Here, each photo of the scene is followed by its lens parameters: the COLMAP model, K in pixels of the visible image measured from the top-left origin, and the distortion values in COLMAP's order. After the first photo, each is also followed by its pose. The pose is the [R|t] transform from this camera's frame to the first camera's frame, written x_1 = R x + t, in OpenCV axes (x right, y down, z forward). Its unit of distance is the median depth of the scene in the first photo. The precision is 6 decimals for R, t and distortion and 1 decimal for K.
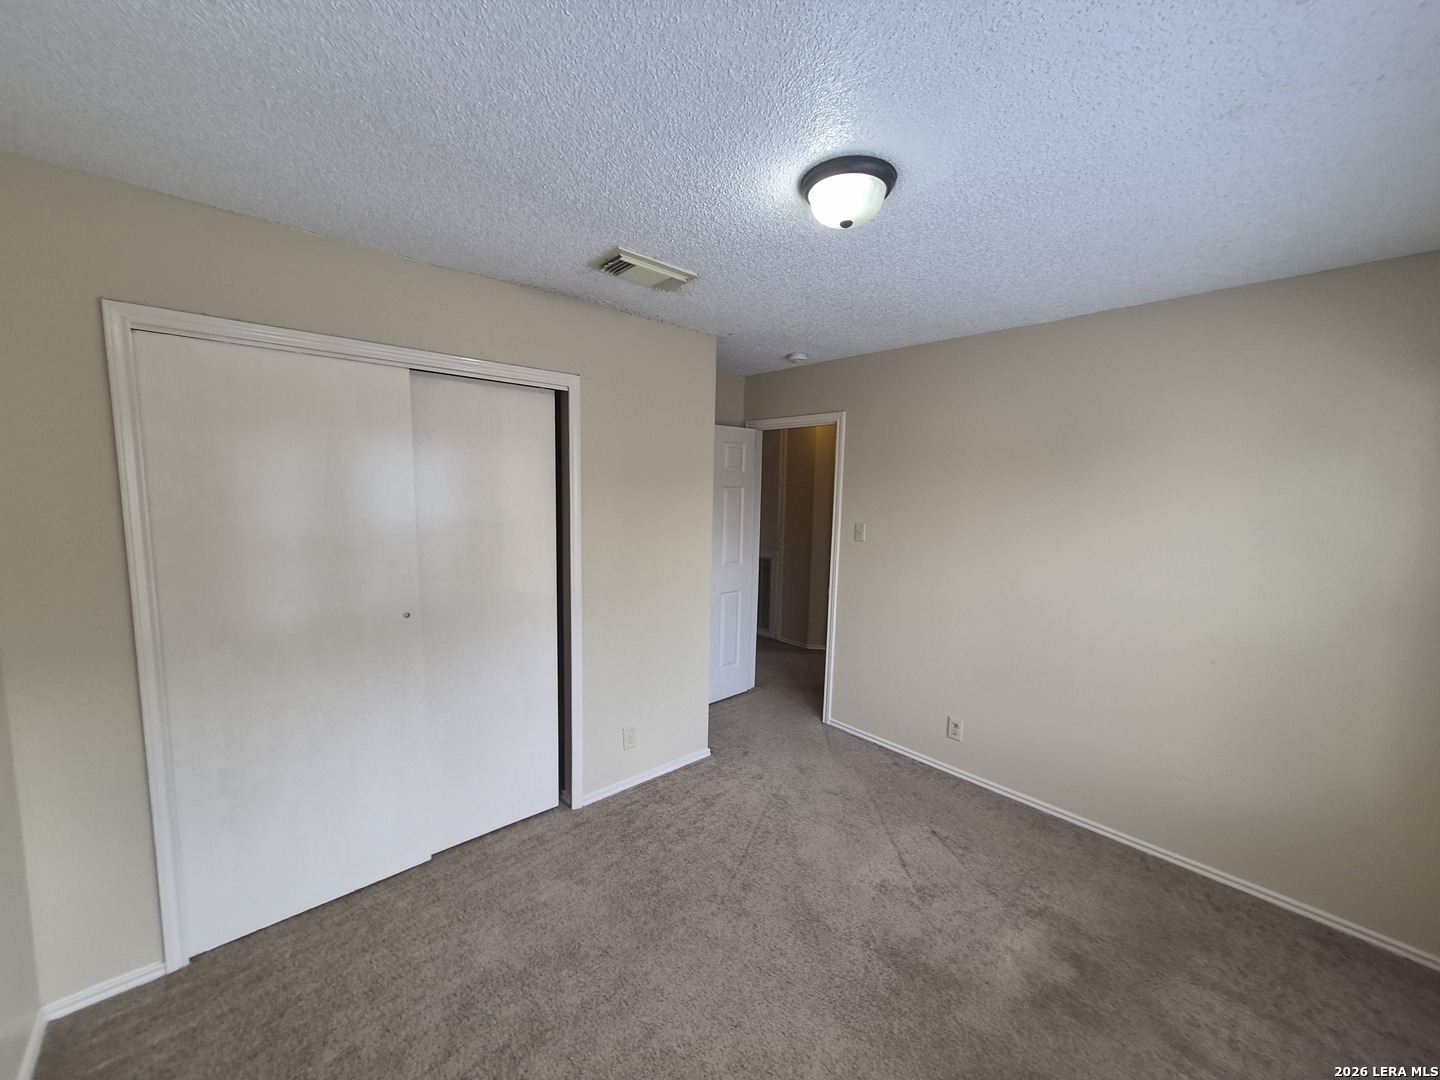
lens RADIAL K [[572.2, 0, 708.9], [0, 572.2, 546.7], [0, 0, 1]] dist [0.013000, 0.000191]
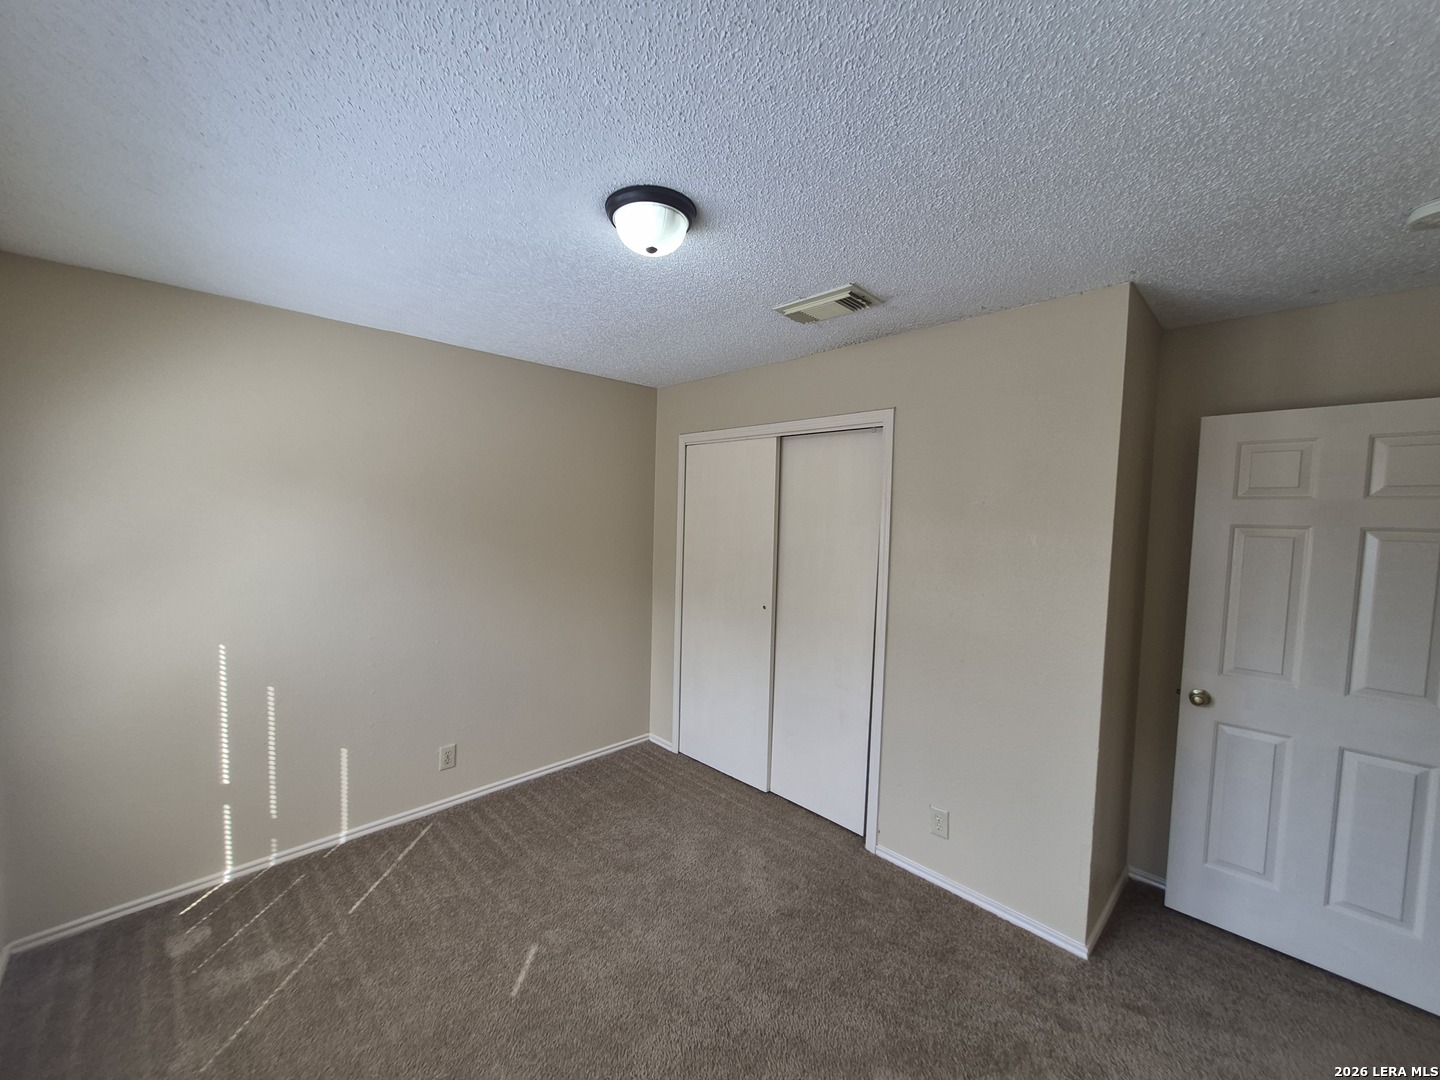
lens RADIAL K [[572.2, 0, 708.9], [0, 572.2, 546.7], [0, 0, 1]] dist [0.013000, 0.000191]
pose [[0.039846, 0.039781, -0.998414, 0.769358], [-0.129827, 0.990943, 0.034302, -0.055287], [0.990736, 0.128254, 0.044650, 0.677652]]
